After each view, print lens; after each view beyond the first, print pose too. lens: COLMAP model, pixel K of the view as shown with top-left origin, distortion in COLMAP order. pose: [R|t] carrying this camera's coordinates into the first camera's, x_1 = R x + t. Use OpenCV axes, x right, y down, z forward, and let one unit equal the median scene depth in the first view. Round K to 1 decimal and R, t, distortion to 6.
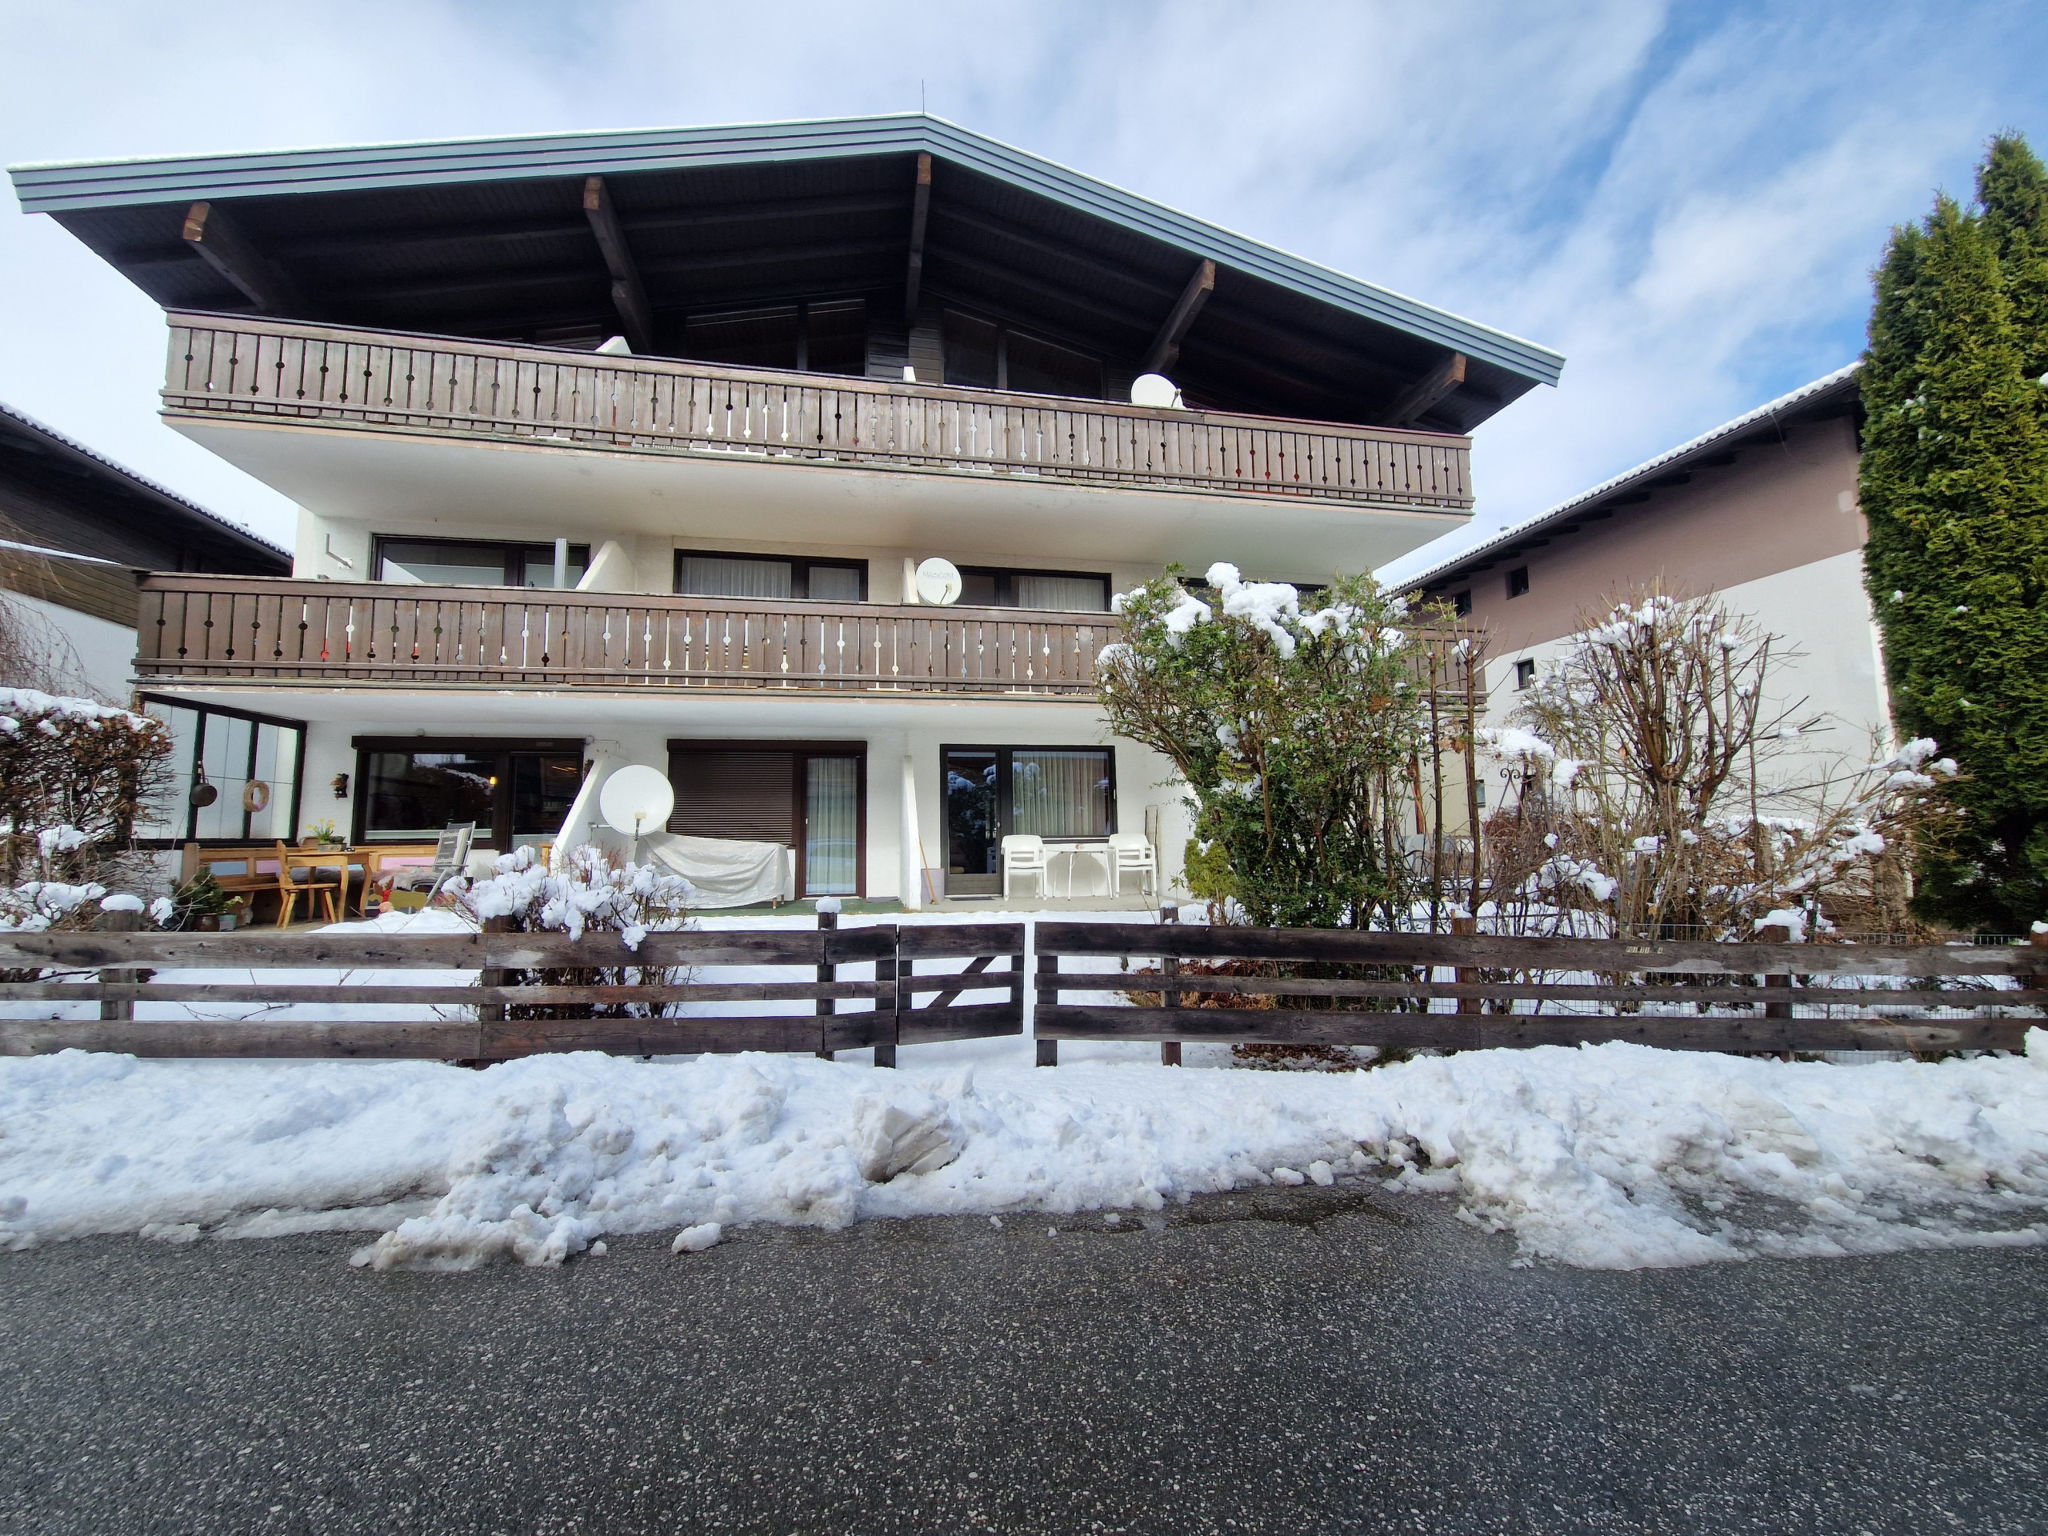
lens RADIAL K [[907.2, 0, 1018.7], [0, 907.2, 756.2], [0, 0, 1]] dist [-0.000318, -0.000352]
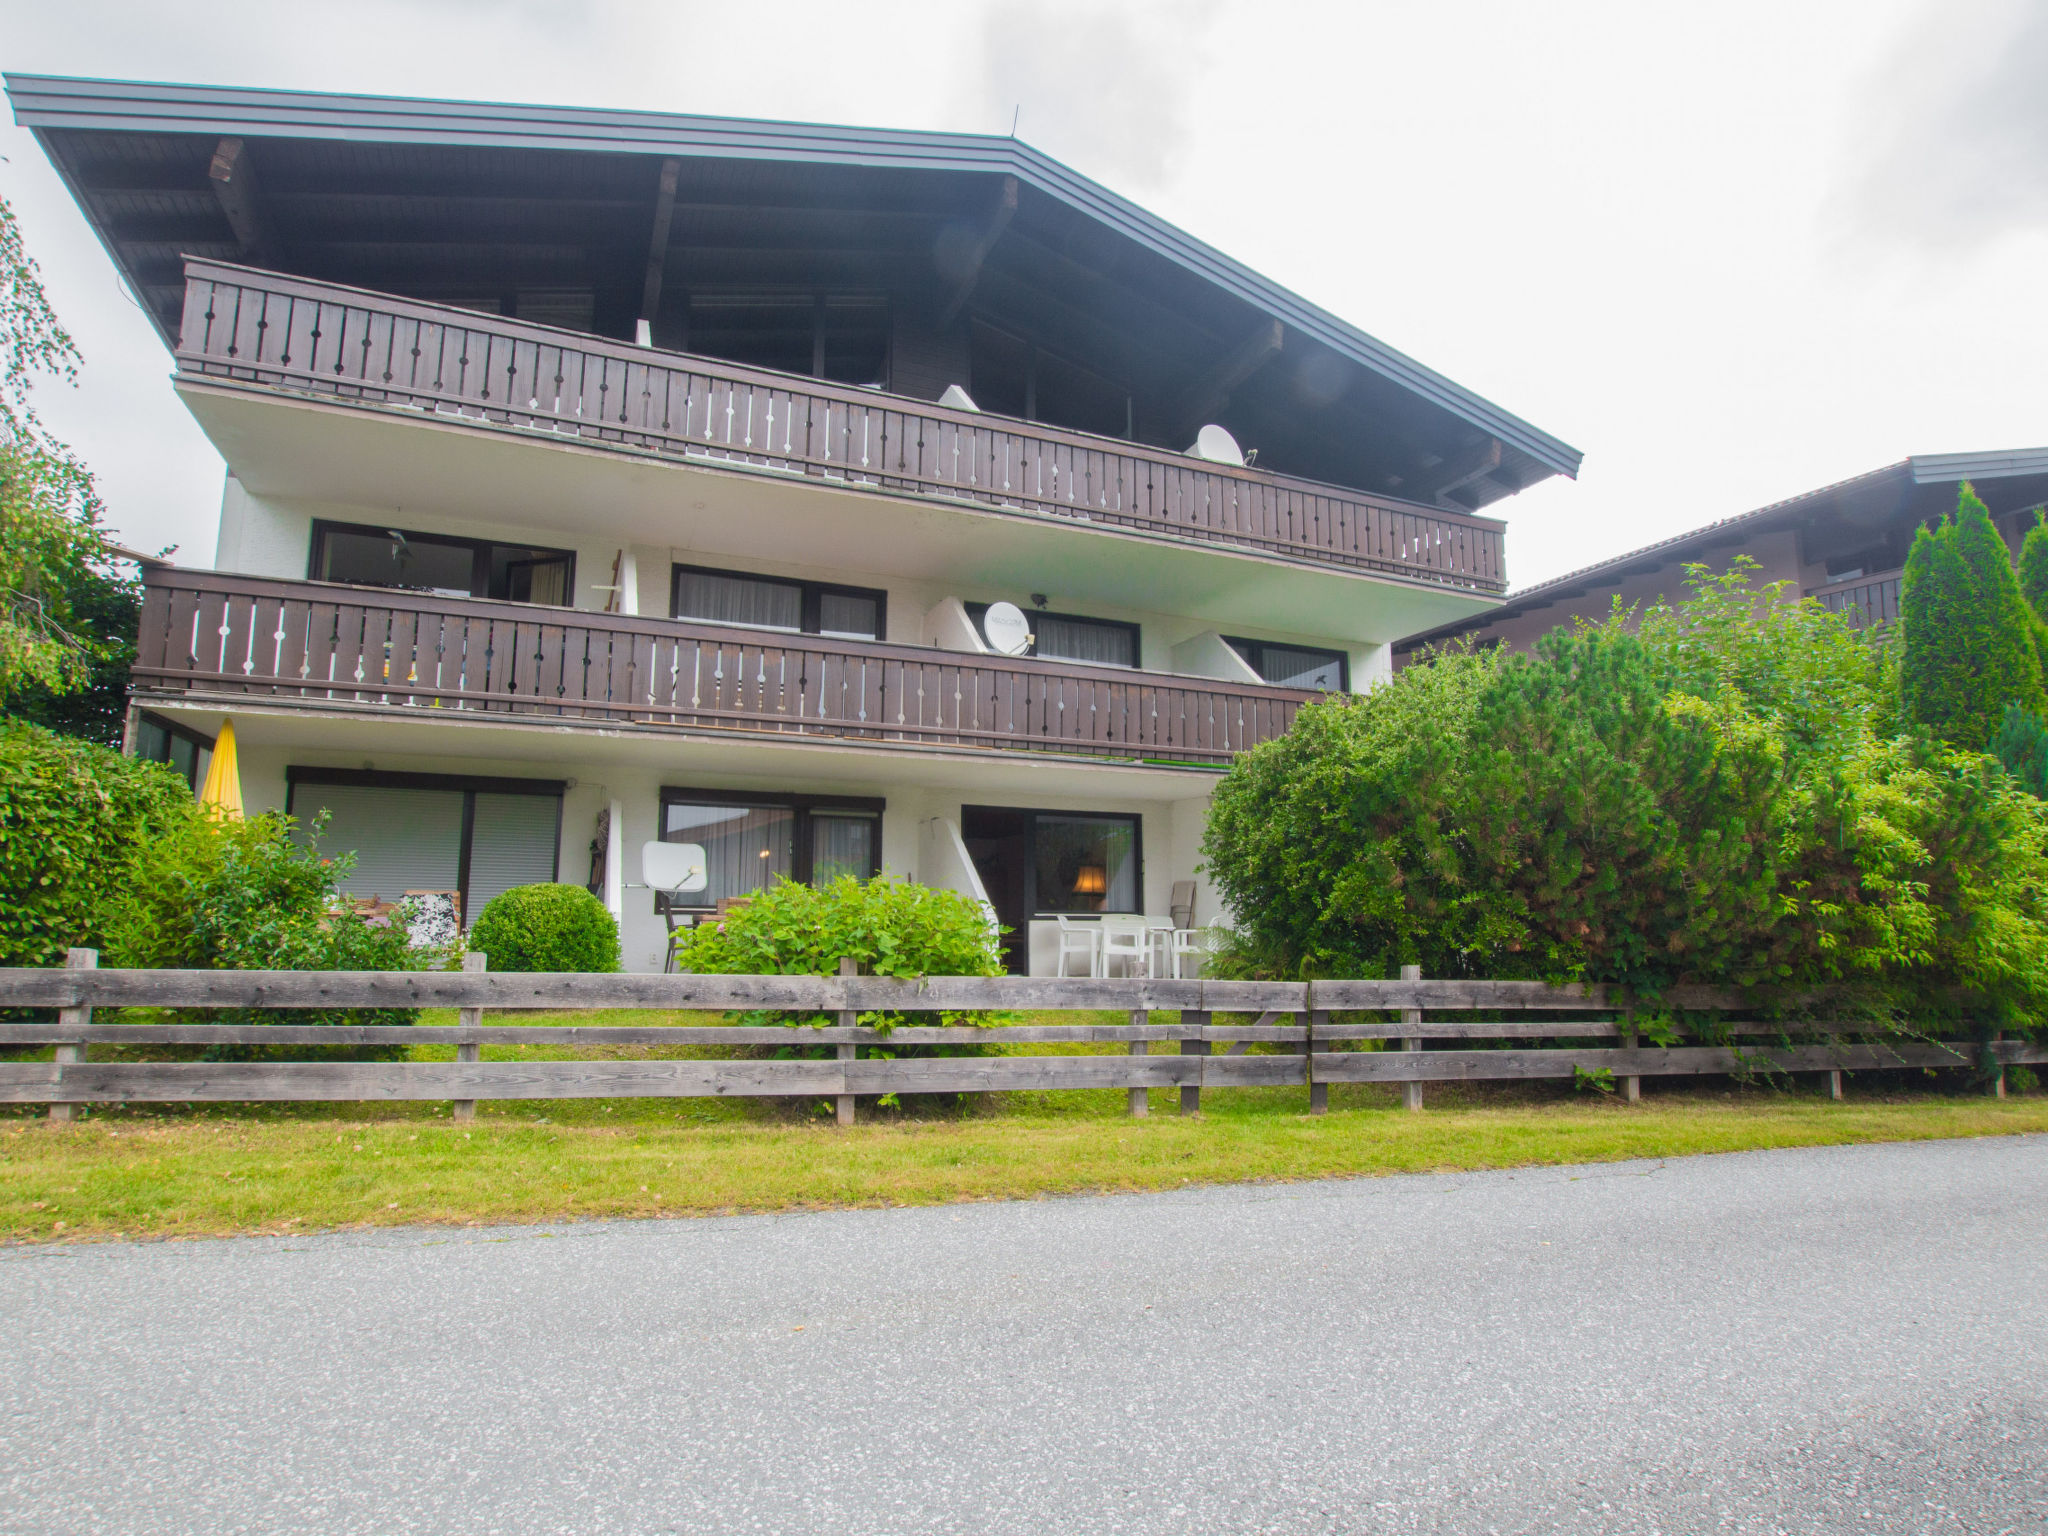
lens RADIAL K [[1070.2, 0, 1030.8], [0, 1070.2, 783.1], [0, 0, 1]] dist [-0.026918, -0.000160]
pose [[0.983563, 0.045101, 0.174841, -0.241099], [-0.039283, 0.998558, -0.036597, 0.000809], [-0.176239, 0.029127, 0.983916, -0.063074]]
